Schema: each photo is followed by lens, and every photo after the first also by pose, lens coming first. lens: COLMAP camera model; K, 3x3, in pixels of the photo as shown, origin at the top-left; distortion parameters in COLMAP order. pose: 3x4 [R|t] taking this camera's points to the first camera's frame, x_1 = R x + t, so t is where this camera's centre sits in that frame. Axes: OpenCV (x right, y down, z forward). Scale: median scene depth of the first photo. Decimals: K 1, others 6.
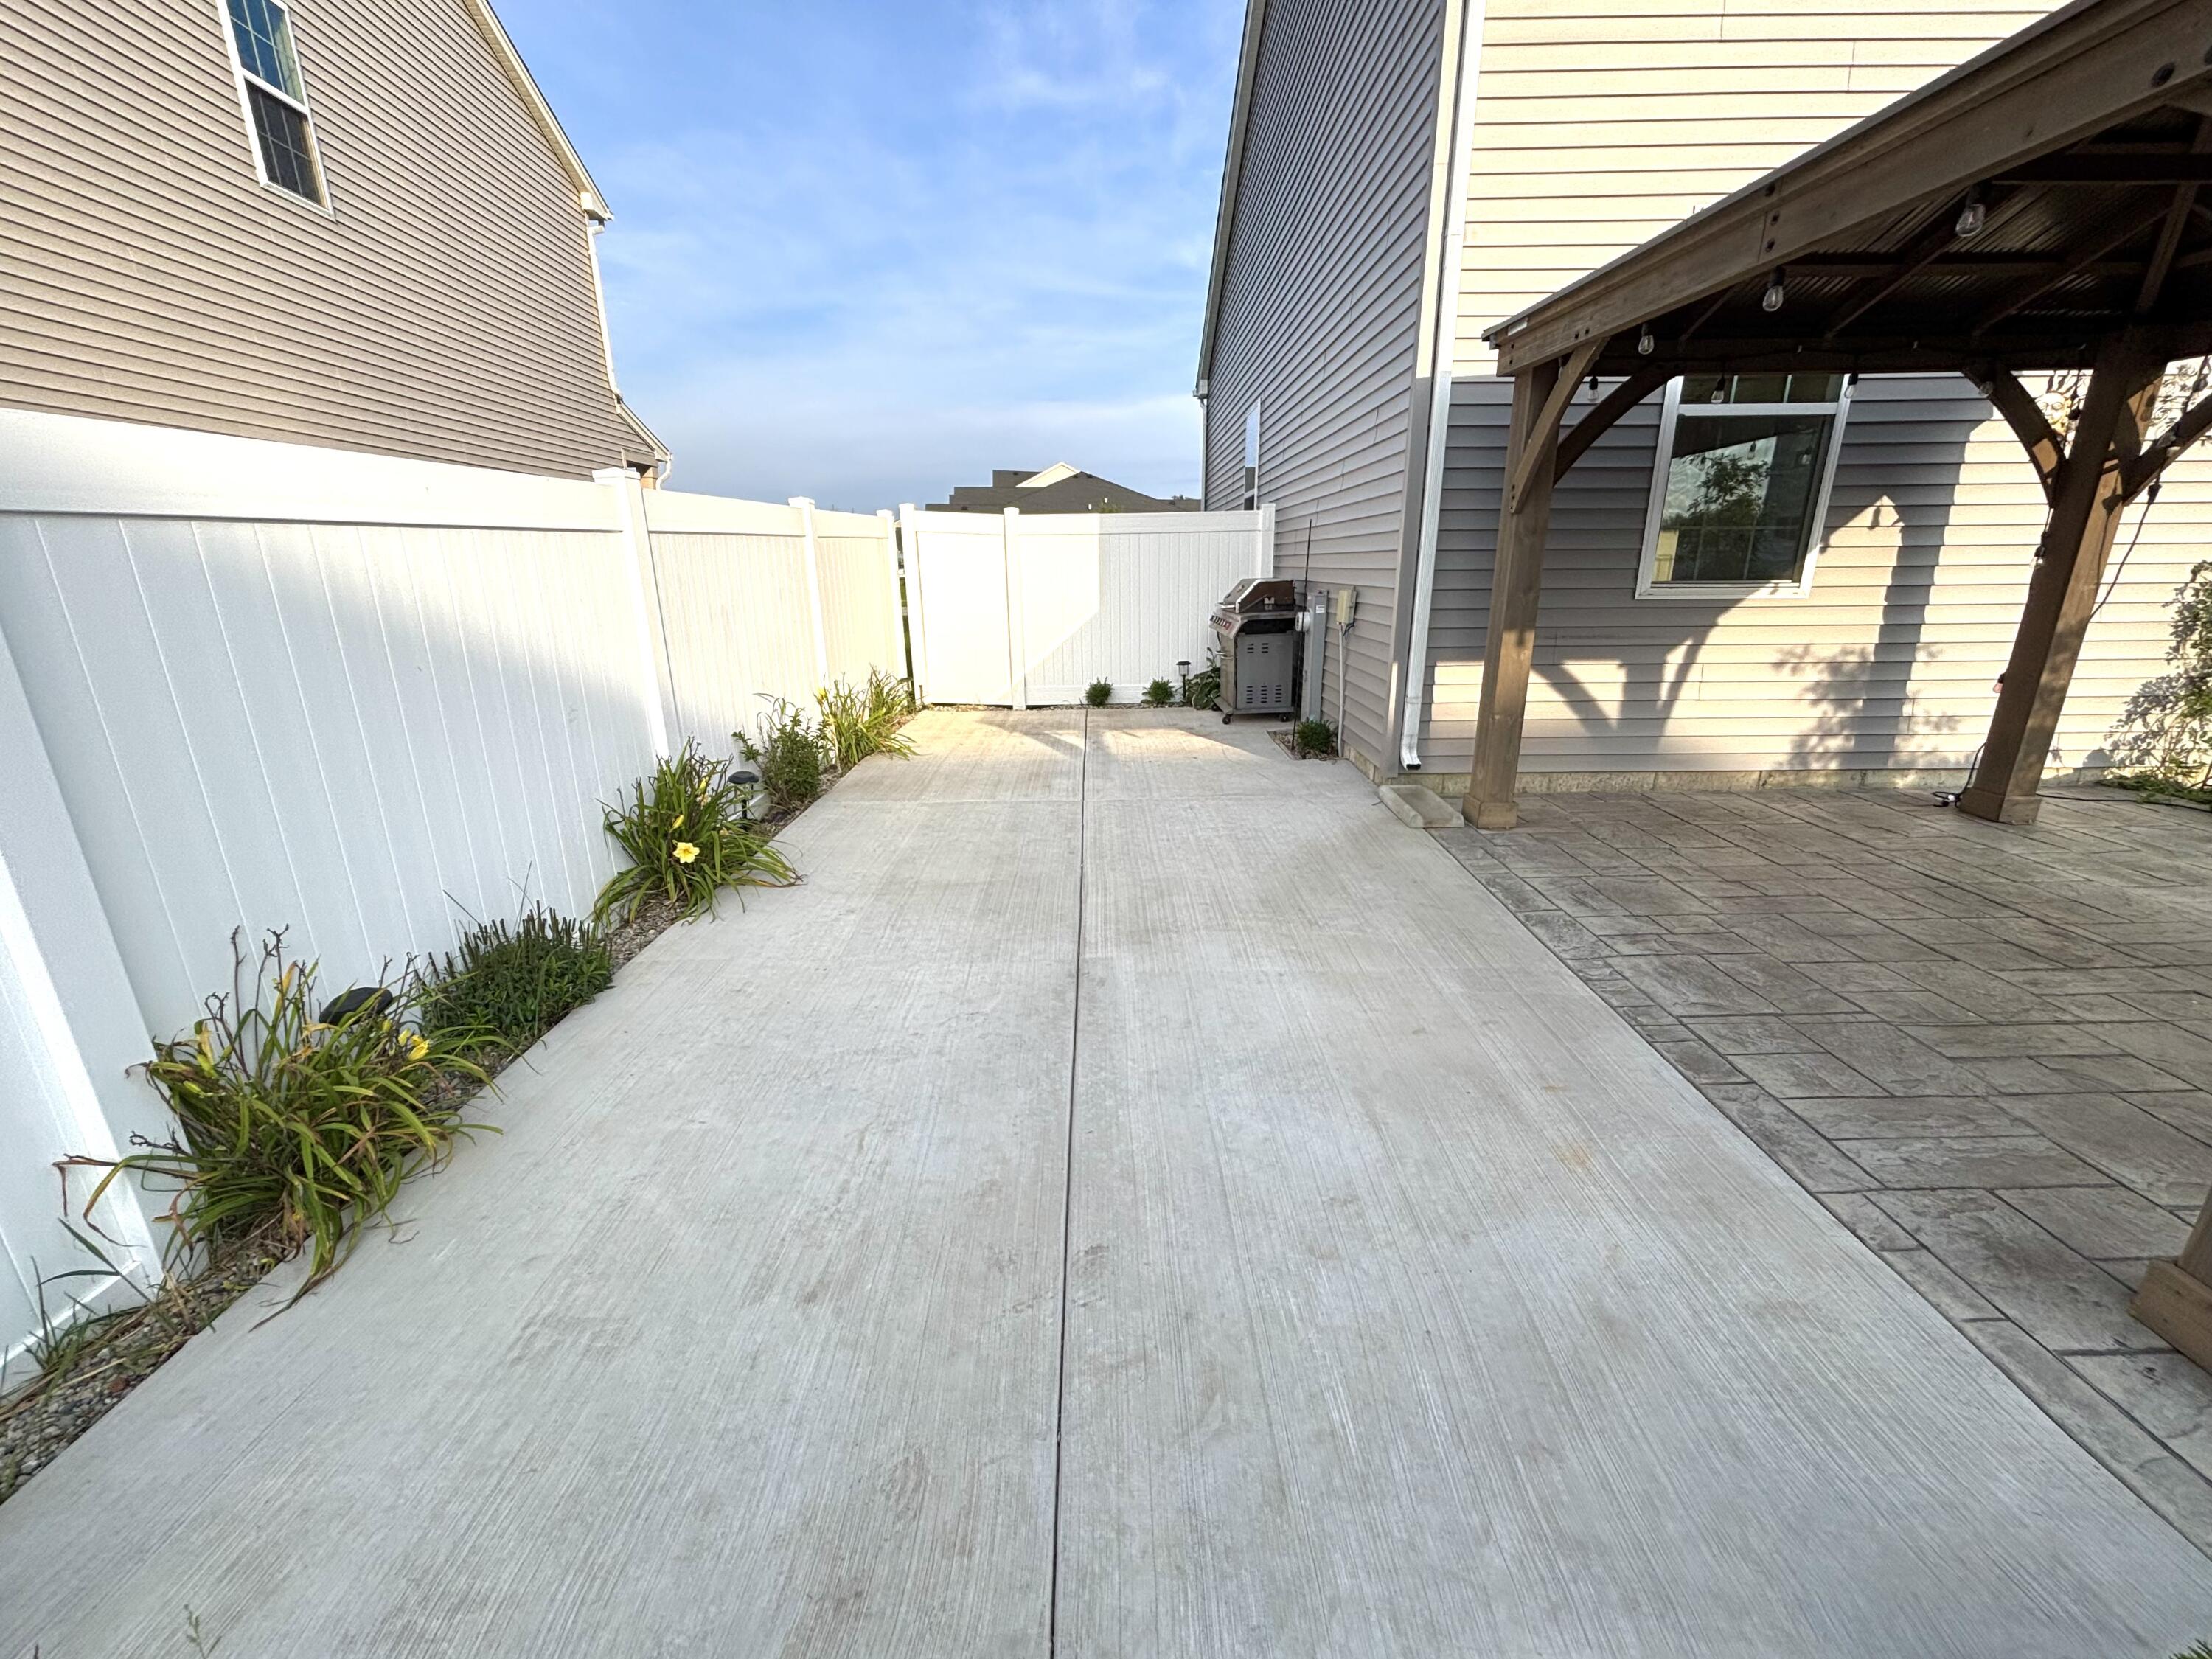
lens RADIAL K [[894.1, 0, 1108.2], [0, 894.1, 826.2], [0, 0, 1]] dist [-0.001740, -0.000041]
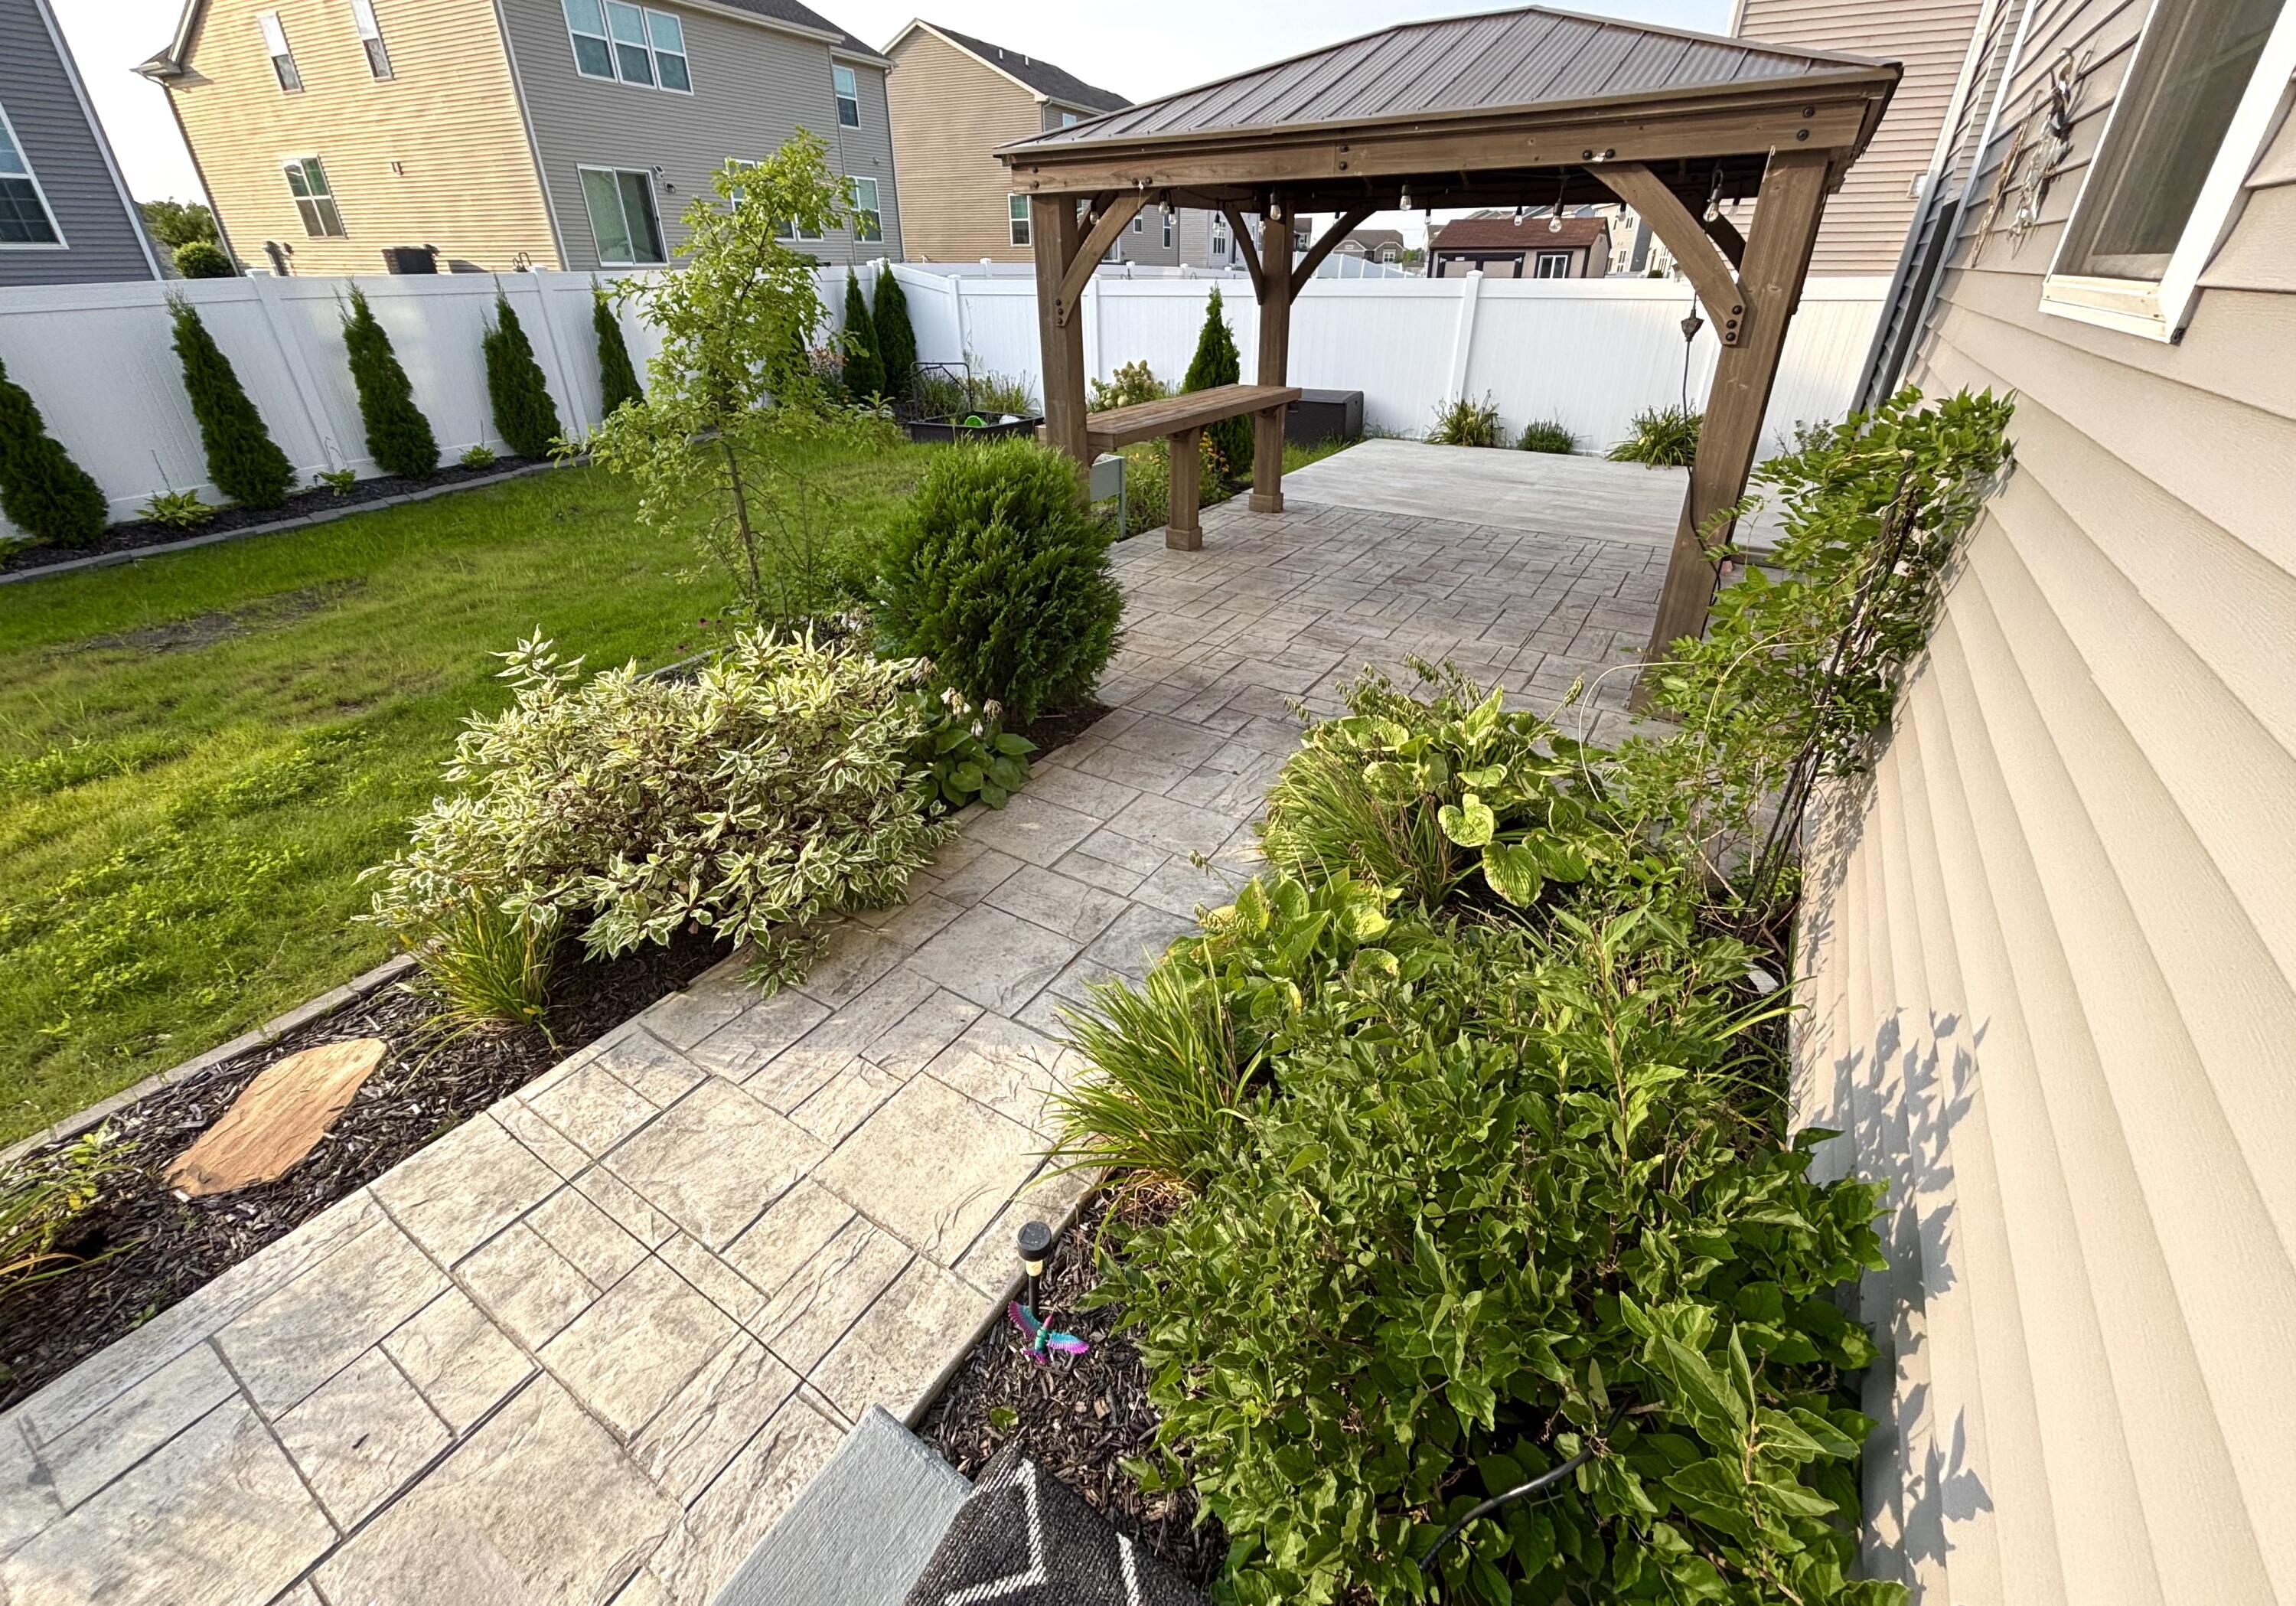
lens RADIAL K [[930.8, 0, 1147.4], [0, 930.8, 736.4], [0, 0, 1]] dist [-0.000821, 0.000326]
pose [[-0.545491, 0.390828, -0.741413, 2.383246], [-0.233944, 0.778454, 0.582477, -0.489184], [0.804804, 0.491185, -0.333208, 1.128947]]
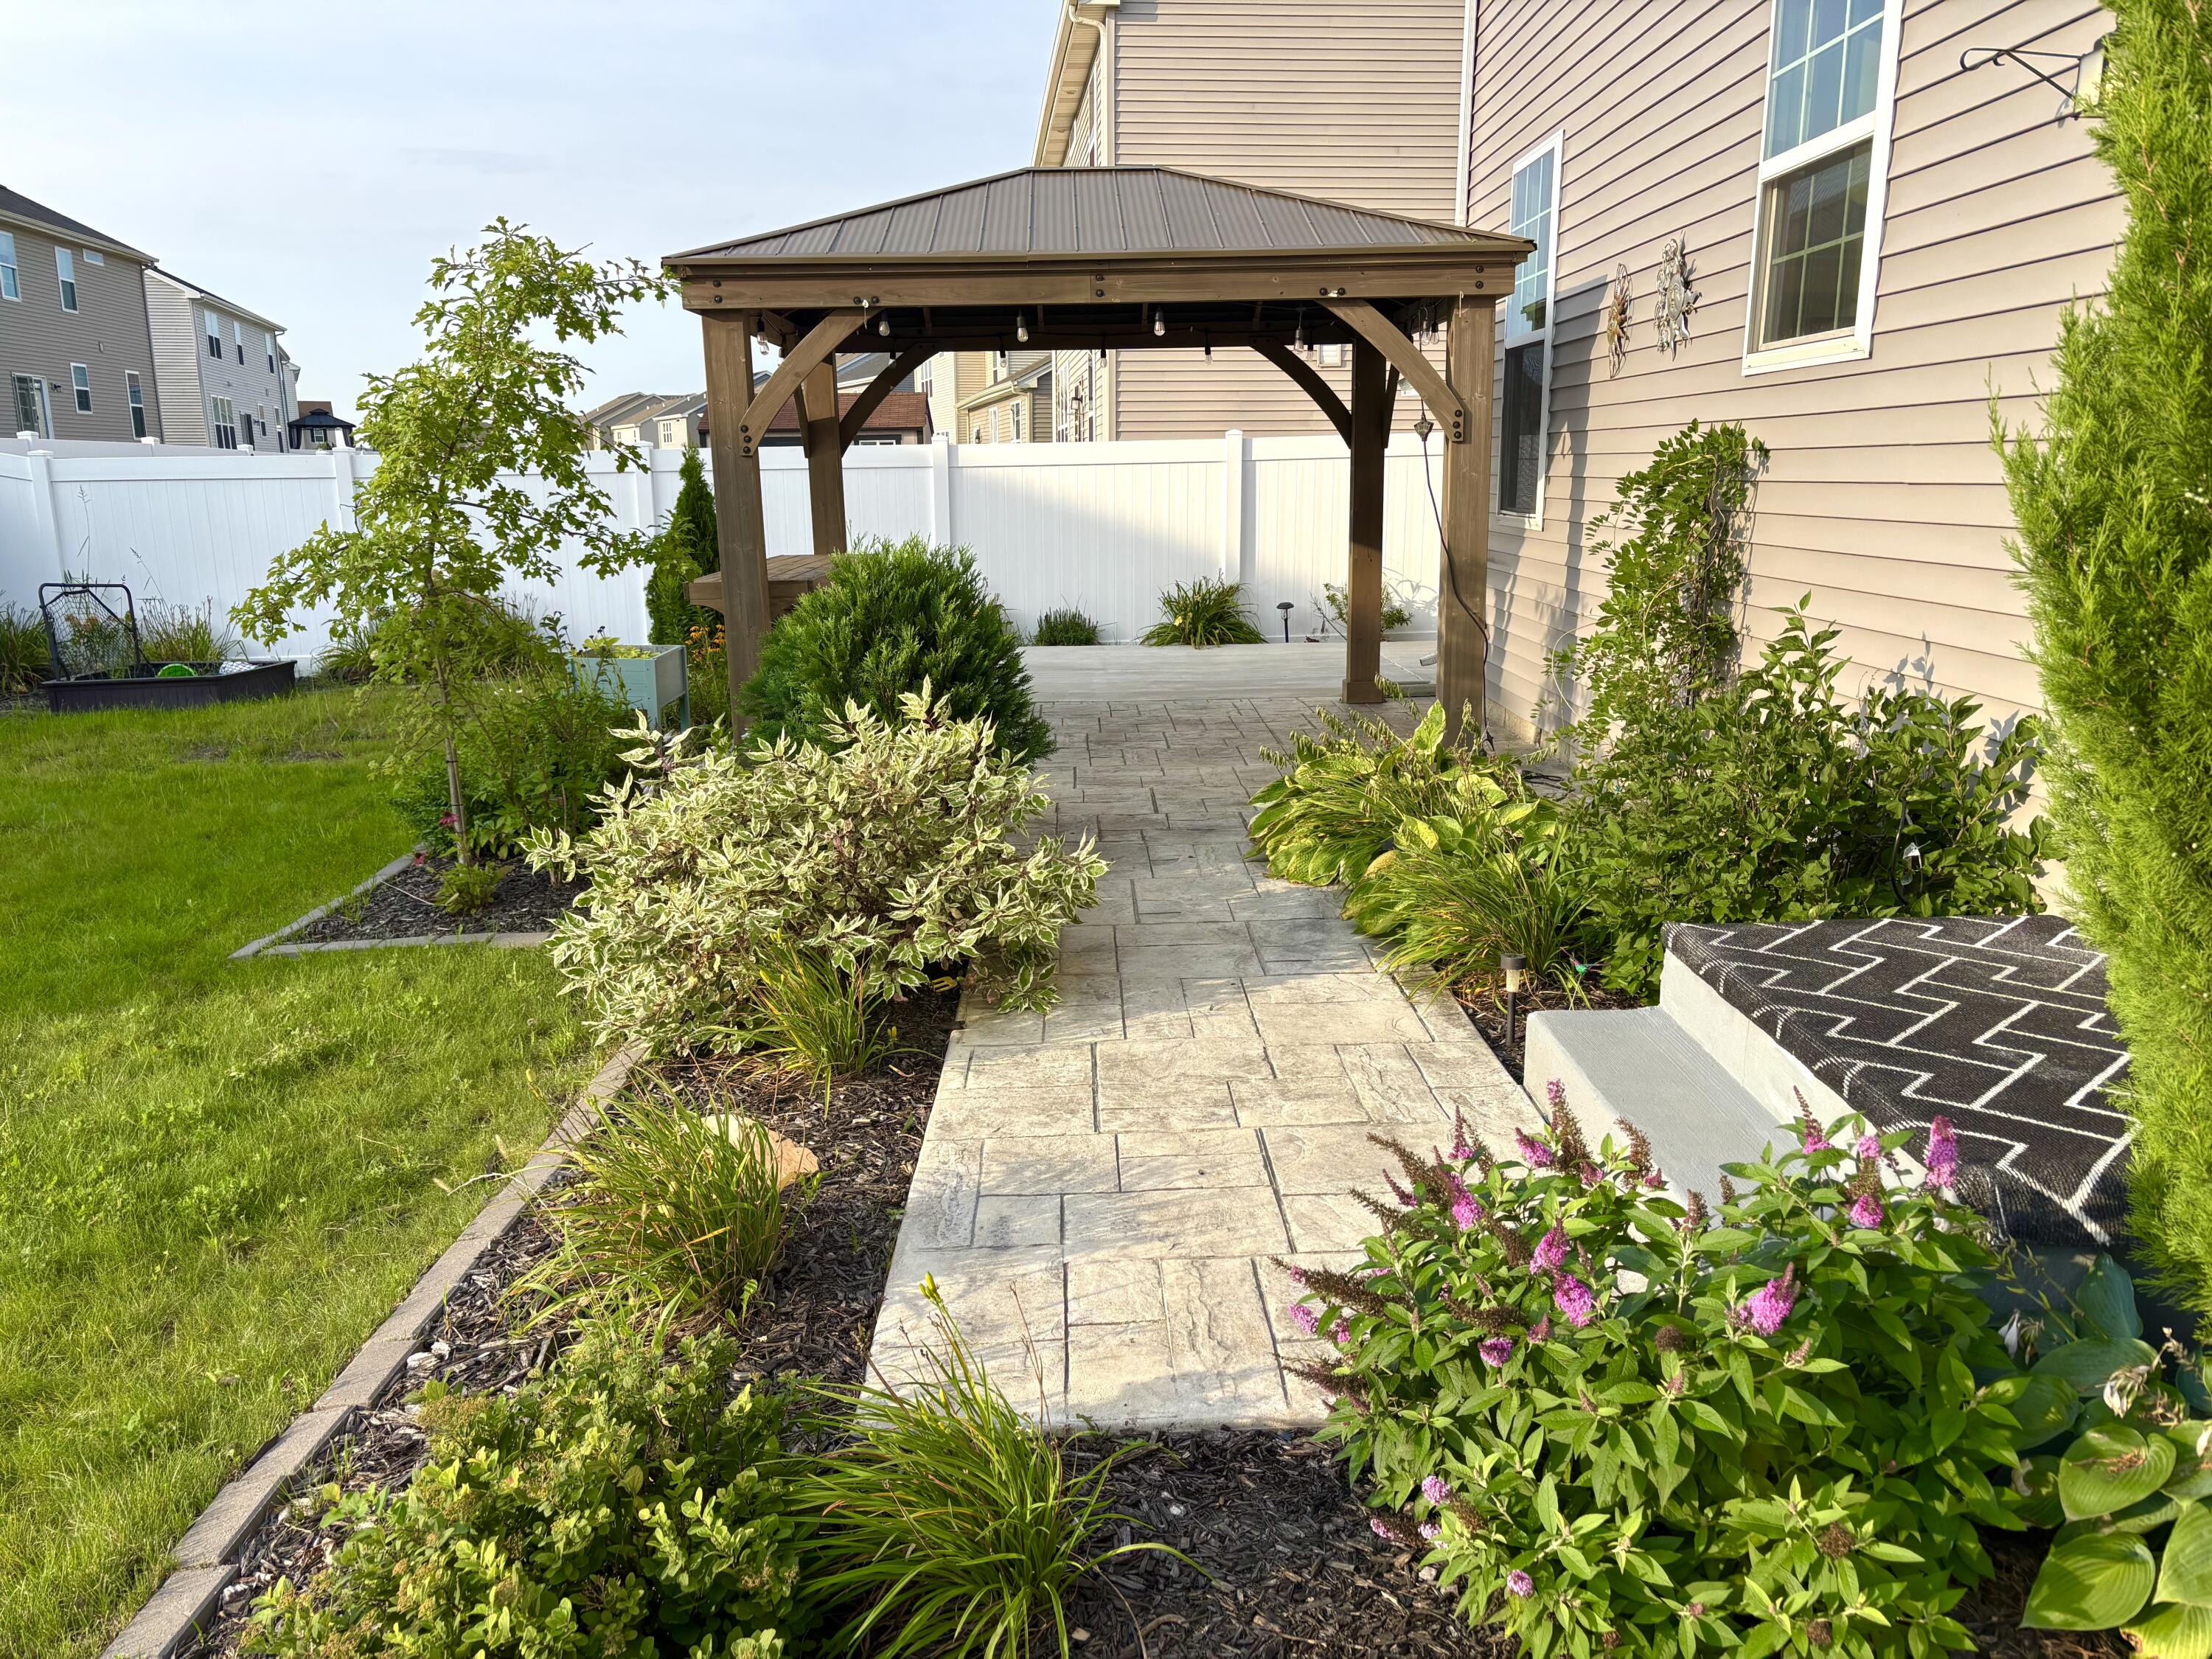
lens RADIAL K [[1688.0, 0, 1080.9], [0, 1688.0, 836.7], [0, 0, 1]] dist [0.028004, -0.003384]
pose [[-0.005492, 0.223126, -0.974774, 3.255753], [-0.277969, 0.936031, 0.215823, -0.264449], [0.960574, 0.272142, 0.056881, 0.692011]]
